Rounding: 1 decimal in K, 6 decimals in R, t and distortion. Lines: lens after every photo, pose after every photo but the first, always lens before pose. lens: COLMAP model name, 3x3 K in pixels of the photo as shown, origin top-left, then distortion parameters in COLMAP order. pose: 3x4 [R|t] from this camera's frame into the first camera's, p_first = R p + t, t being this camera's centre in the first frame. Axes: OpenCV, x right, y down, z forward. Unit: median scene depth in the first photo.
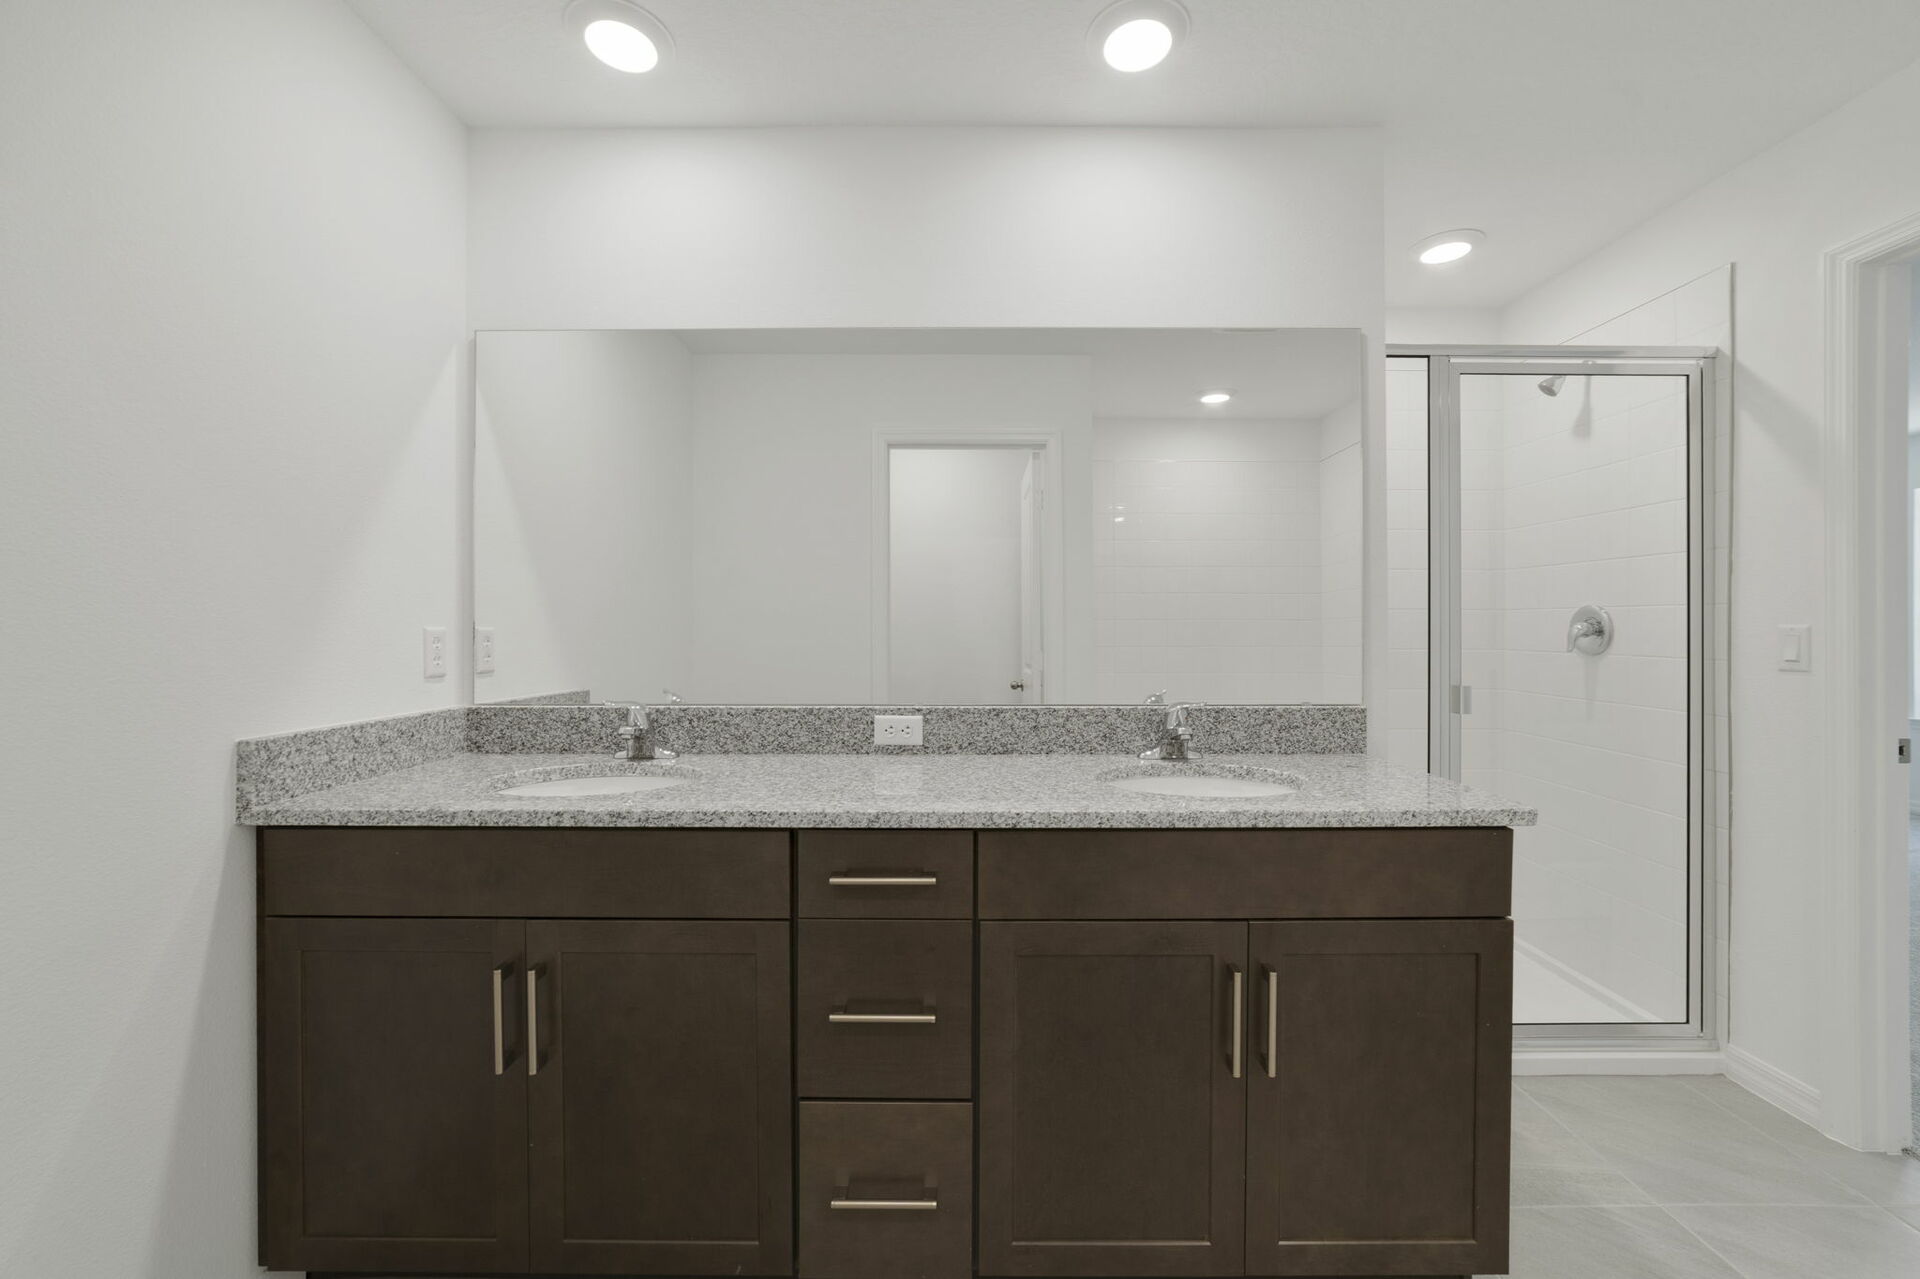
lens RADIAL K [[733.2, 0, 966.3], [0, 733.2, 643.0], [0, 0, 1]] dist [-0.000953, 0.000038]
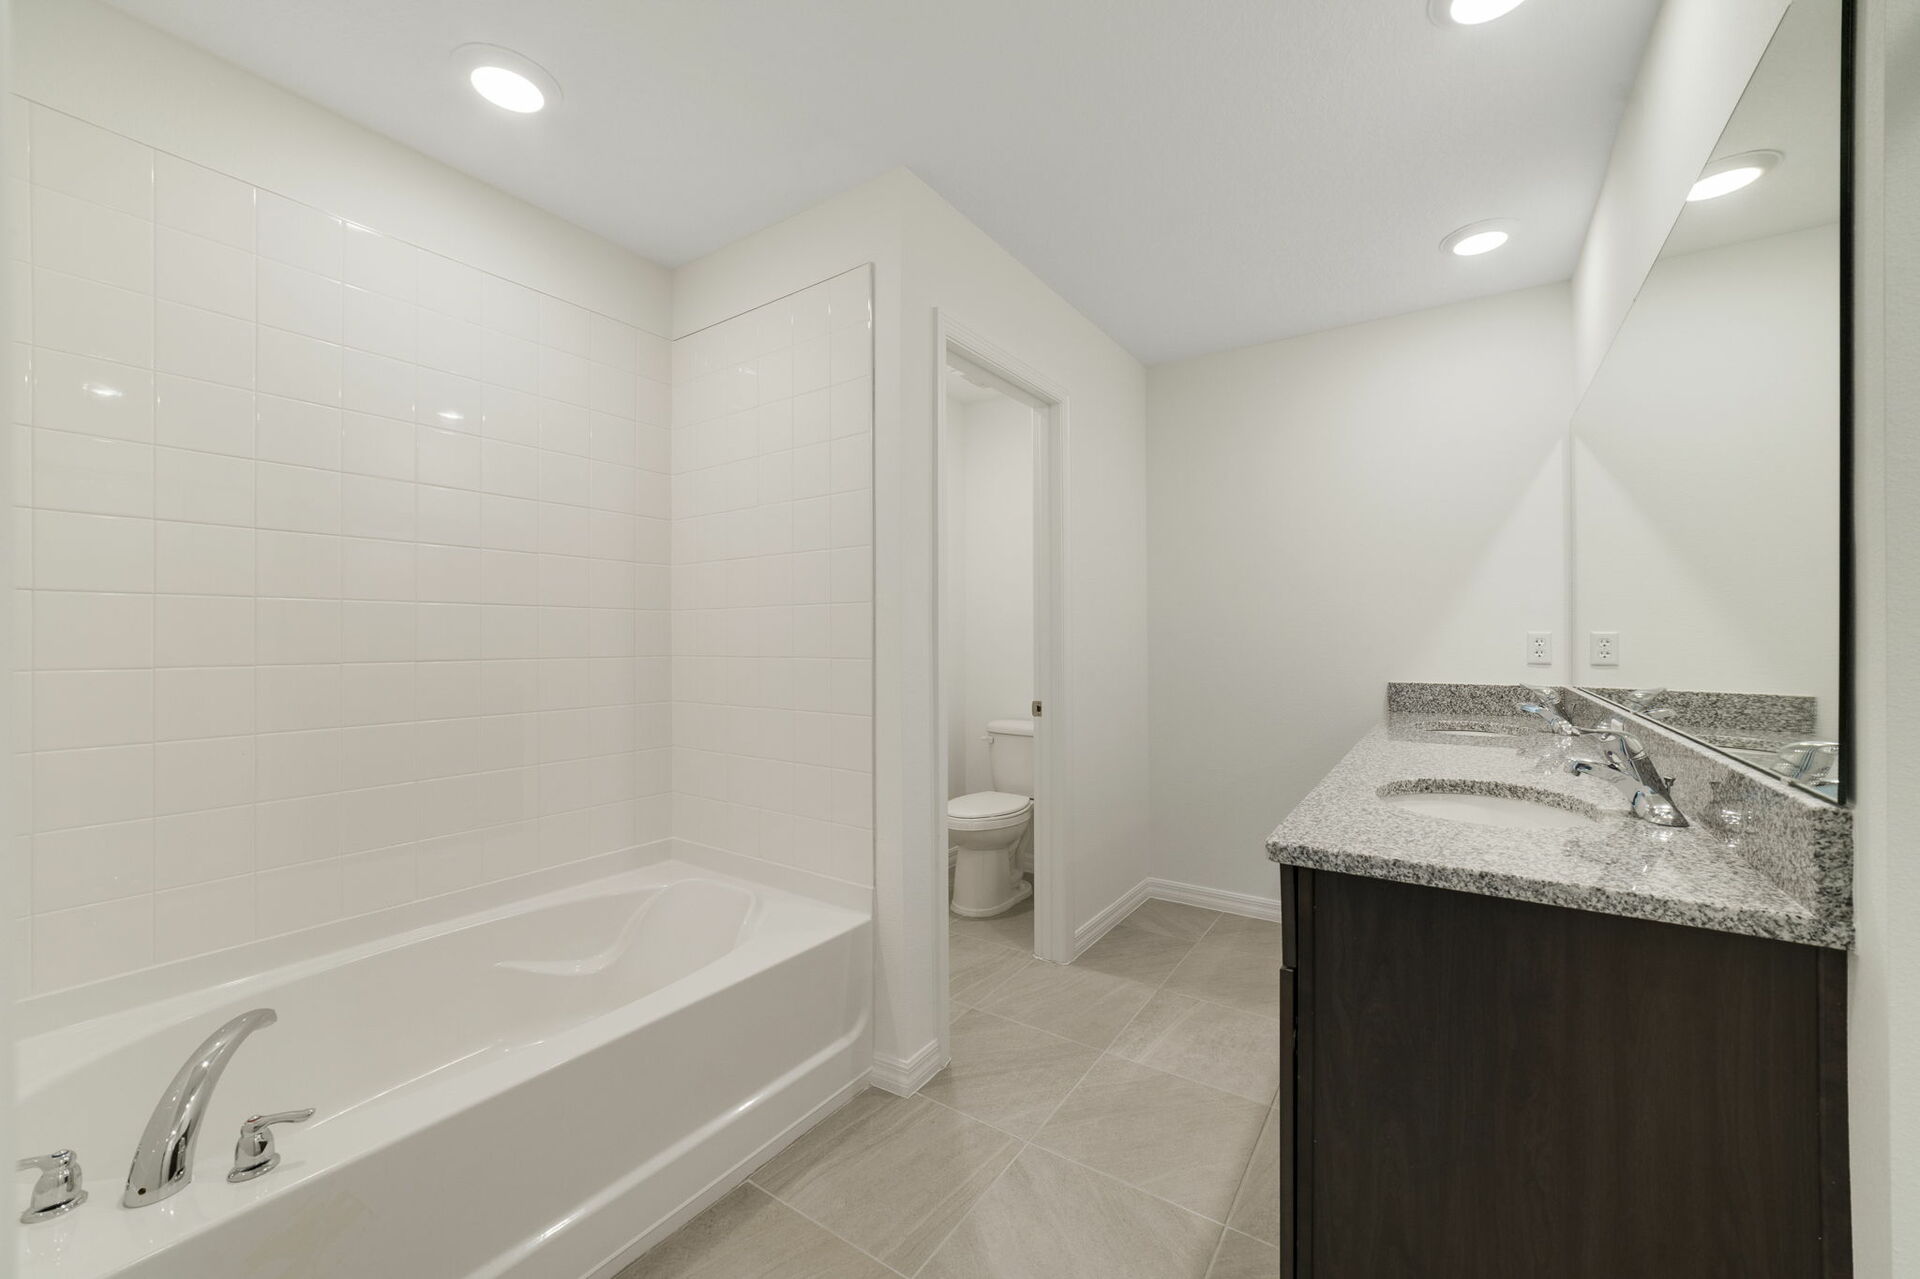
lens RADIAL K [[733.2, 0, 966.3], [0, 733.2, 643.0], [0, 0, 1]] dist [-0.000953, 0.000038]
pose [[-0.571214, 0.026670, -0.820368, 1.313894], [0.005710, 0.999577, 0.028520, -0.051928], [0.820781, 0.011606, -0.571125, 0.951898]]
